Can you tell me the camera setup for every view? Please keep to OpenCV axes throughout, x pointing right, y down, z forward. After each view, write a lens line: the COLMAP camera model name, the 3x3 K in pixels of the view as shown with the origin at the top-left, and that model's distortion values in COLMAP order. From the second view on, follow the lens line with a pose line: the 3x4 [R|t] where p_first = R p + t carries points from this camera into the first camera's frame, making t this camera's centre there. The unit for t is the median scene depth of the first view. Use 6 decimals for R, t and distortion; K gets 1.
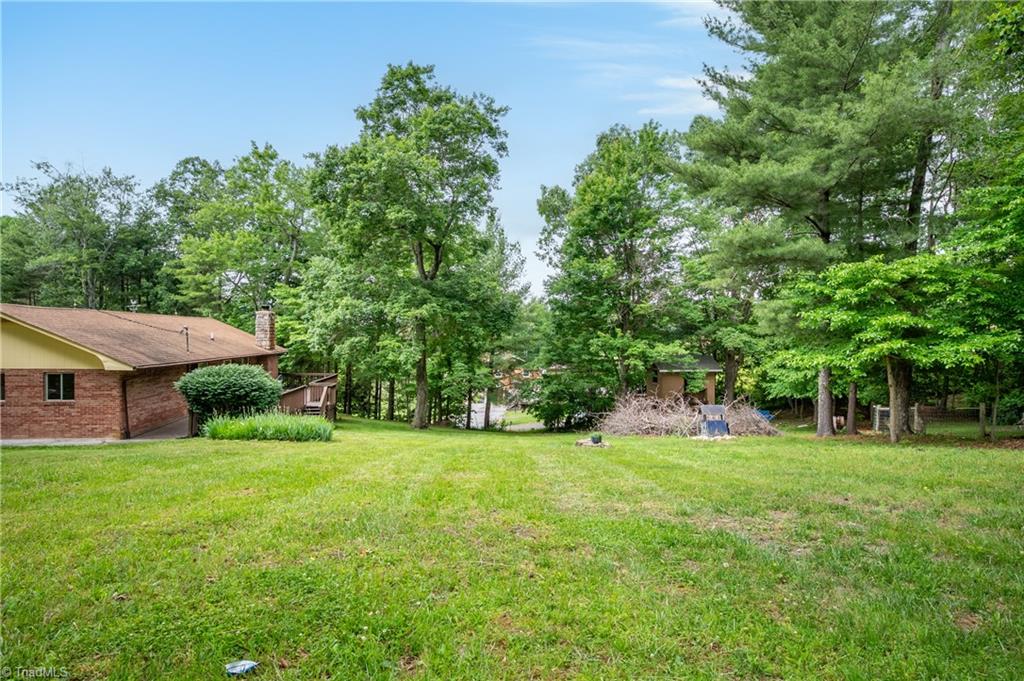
lens RADIAL K [[571.1, 0, 513.6], [0, 571.1, 344.5], [0, 0, 1]] dist [0.003450, -0.003055]
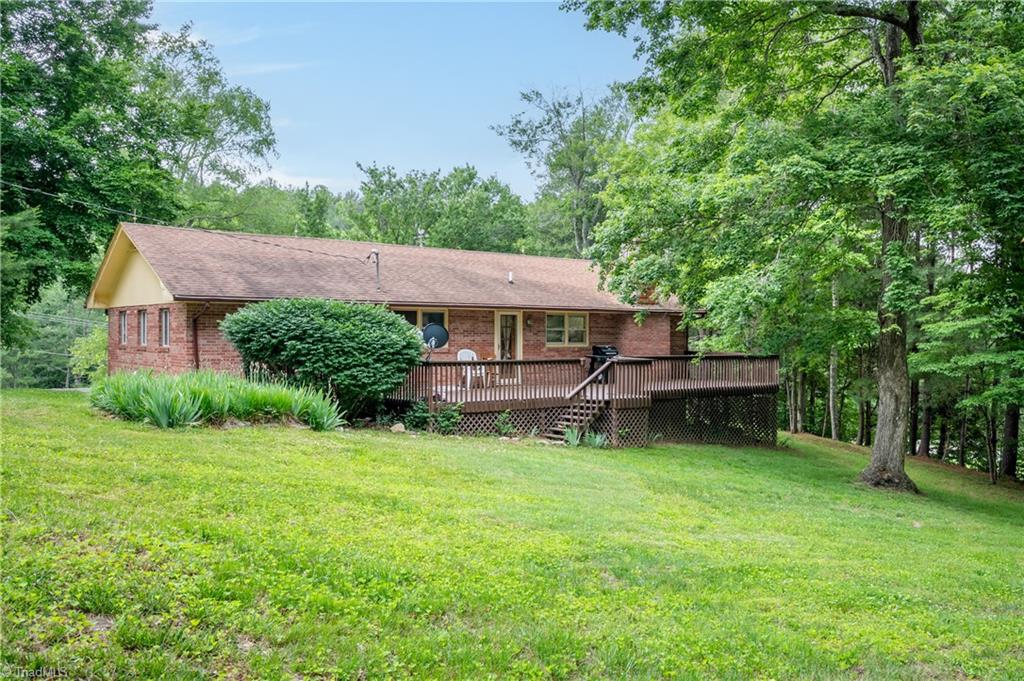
lens RADIAL K [[823.2, 0, 507.8], [0, 823.2, 344.8], [0, 0, 1]] dist [0.006667, -0.002219]
pose [[0.510049, 0.007660, -0.860111, 0.353392], [-0.014124, 0.999900, 0.000529, 0.085649], [0.860029, 0.011879, 0.510106, 0.795874]]
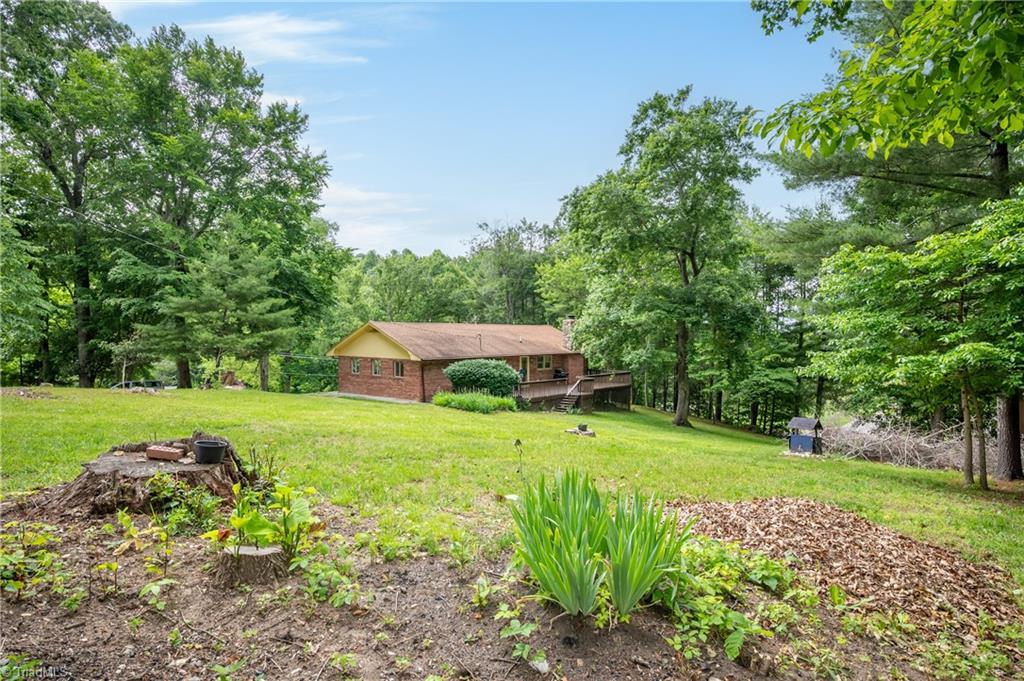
lens RADIAL K [[571.1, 0, 514.1], [0, 571.1, 342.7], [0, 0, 1]] dist [0.003450, -0.003055]
pose [[0.689668, 0.006175, -0.724100, 0.682236], [-0.009220, 0.999957, -0.000254, -0.008726], [0.724067, 0.006852, 0.689695, 0.048965]]
